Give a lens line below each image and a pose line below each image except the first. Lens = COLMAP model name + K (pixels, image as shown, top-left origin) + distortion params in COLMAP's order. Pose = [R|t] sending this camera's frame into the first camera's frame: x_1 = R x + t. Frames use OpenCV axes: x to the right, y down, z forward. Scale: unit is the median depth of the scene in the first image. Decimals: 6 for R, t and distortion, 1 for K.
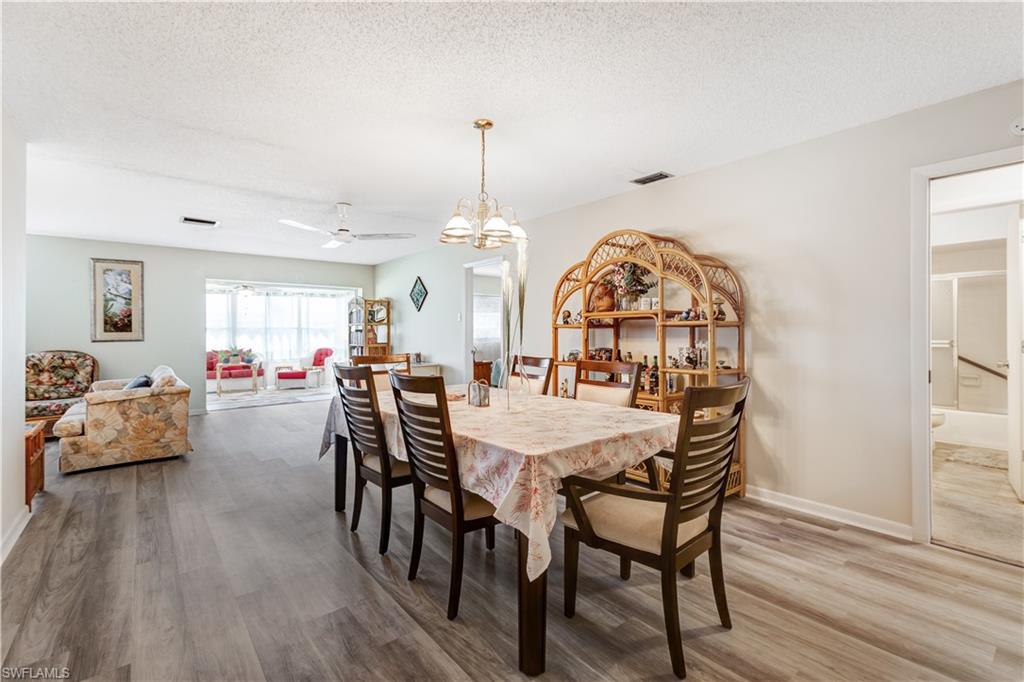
lens RADIAL K [[458.5, 0, 508.0], [0, 458.5, 332.8], [0, 0, 1]] dist [-0.002552, 0.000263]
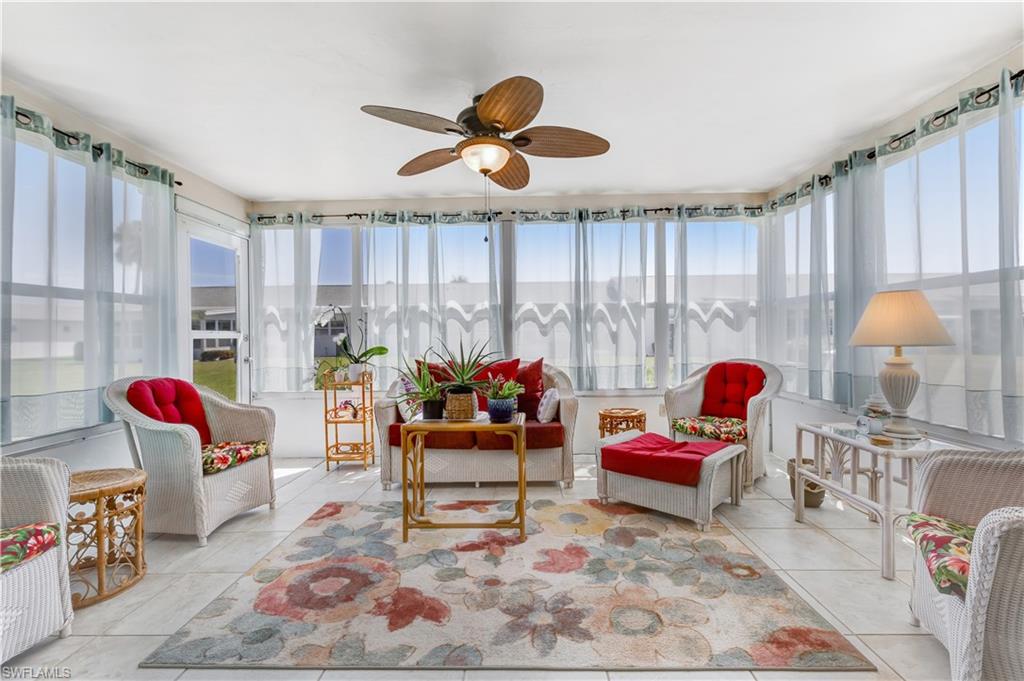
lens RADIAL K [[458.5, 0, 522.9], [0, 458.5, 336.0], [0, 0, 1]] dist [-0.002552, 0.000263]
pose [[0.769762, 0.003373, -0.638322, -0.322171], [0.005030, 0.999923, 0.011349, 0.010267], [0.638311, -0.011947, 0.769686, 0.680055]]
